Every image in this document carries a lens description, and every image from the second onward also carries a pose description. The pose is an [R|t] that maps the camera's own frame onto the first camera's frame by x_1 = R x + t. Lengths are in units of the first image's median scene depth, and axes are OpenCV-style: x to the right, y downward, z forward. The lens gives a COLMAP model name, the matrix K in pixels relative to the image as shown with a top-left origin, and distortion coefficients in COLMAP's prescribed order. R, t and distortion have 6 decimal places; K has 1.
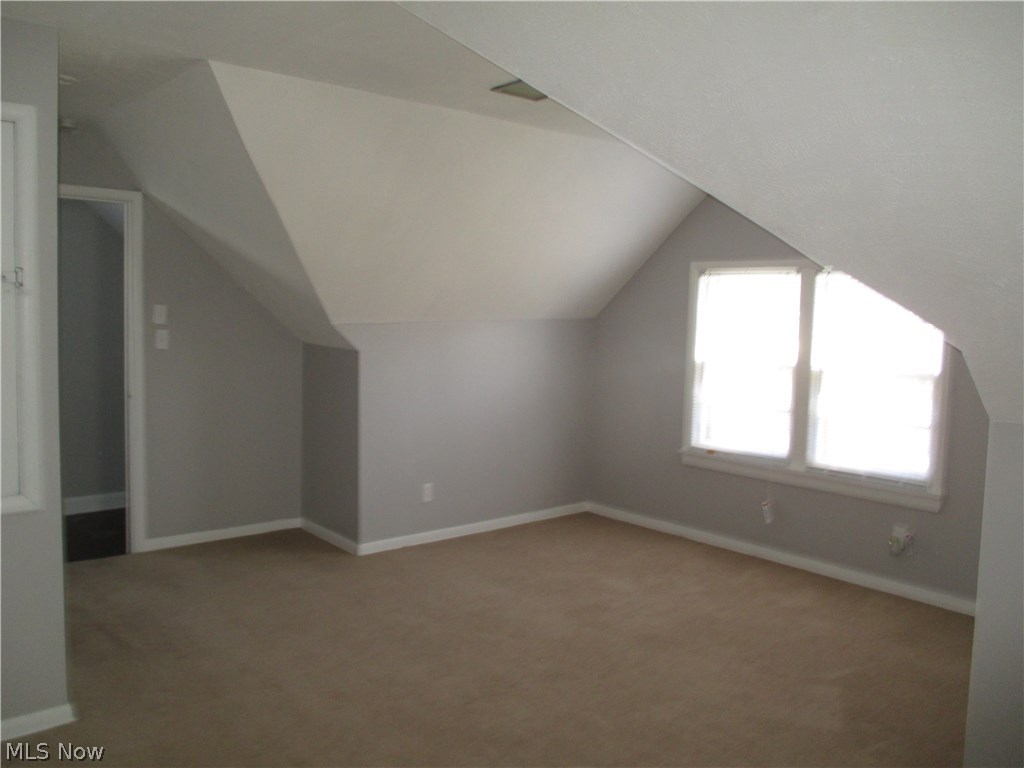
lens RADIAL K [[852.1, 0, 508.7], [0, 852.1, 380.6], [0, 0, 1]] dist [-0.013423, 0.005213]
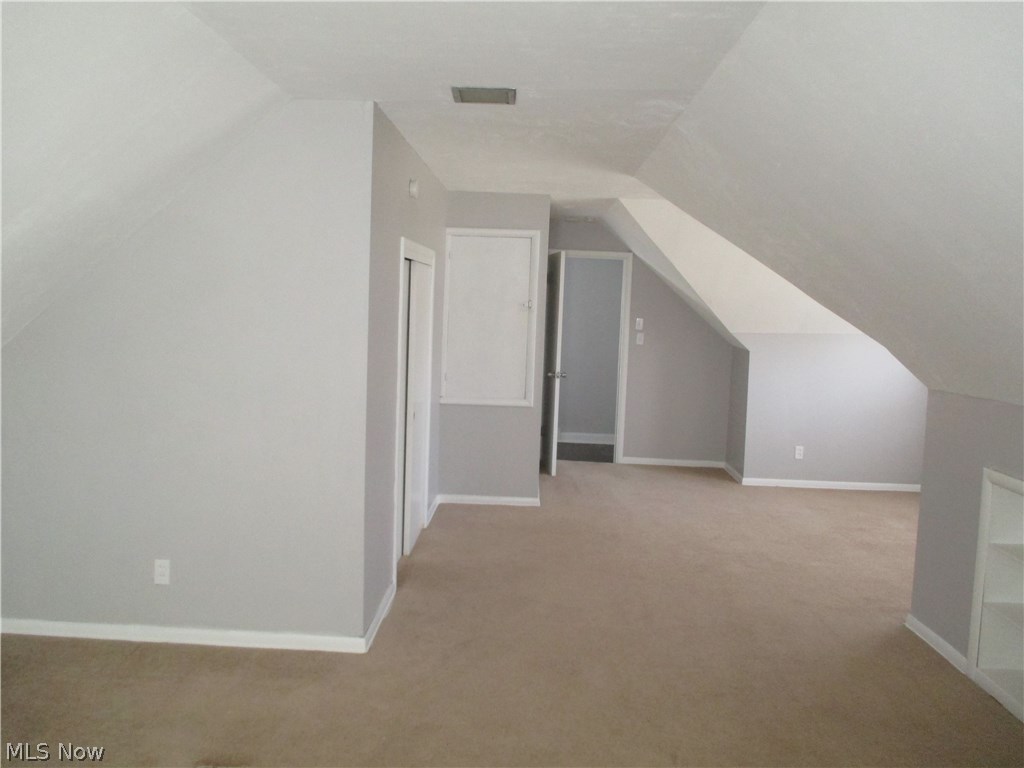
lens RADIAL K [[852.1, 0, 509.7], [0, 852.1, 386.4], [0, 0, 1]] dist [-0.013423, 0.005213]
pose [[0.744725, 0.065935, -0.664107, 0.526700], [-0.075756, 0.997028, 0.014036, 0.041064], [0.663058, 0.039857, 0.747506, -0.427298]]
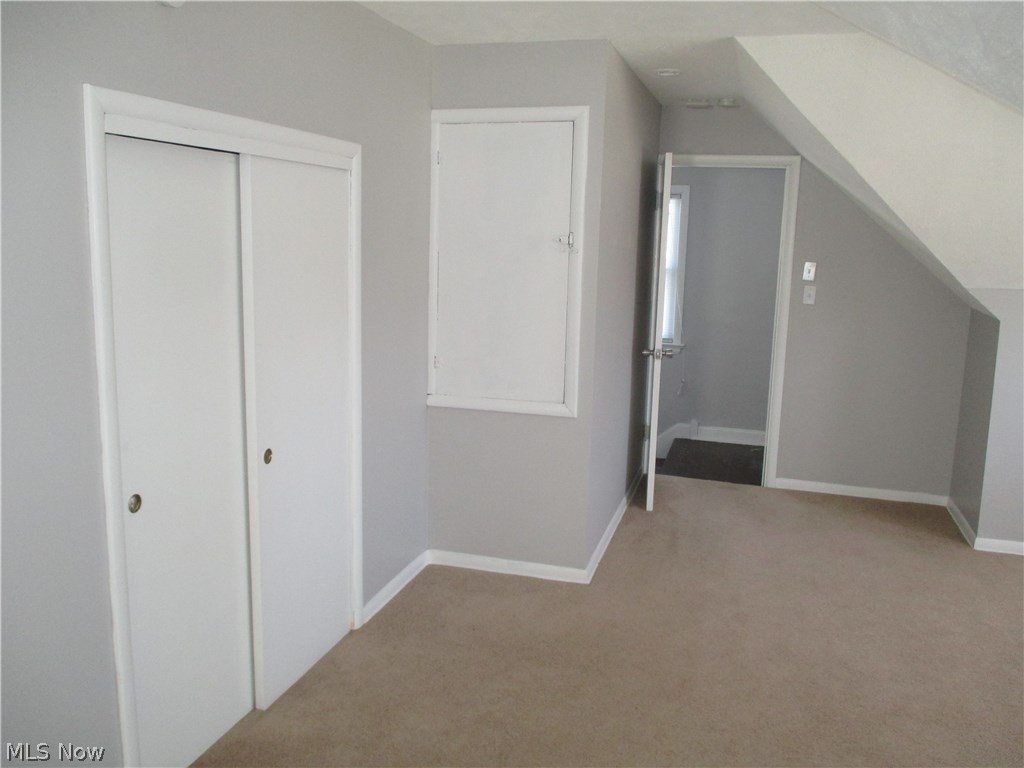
lens RADIAL K [[852.1, 0, 510.1], [0, 852.1, 380.6], [0, 0, 1]] dist [-0.013423, 0.005213]
pose [[0.546043, 0.130198, -0.827578, 0.277675], [-0.086066, 0.991341, 0.099175, -0.015924], [0.833324, 0.017073, 0.552521, 0.109050]]
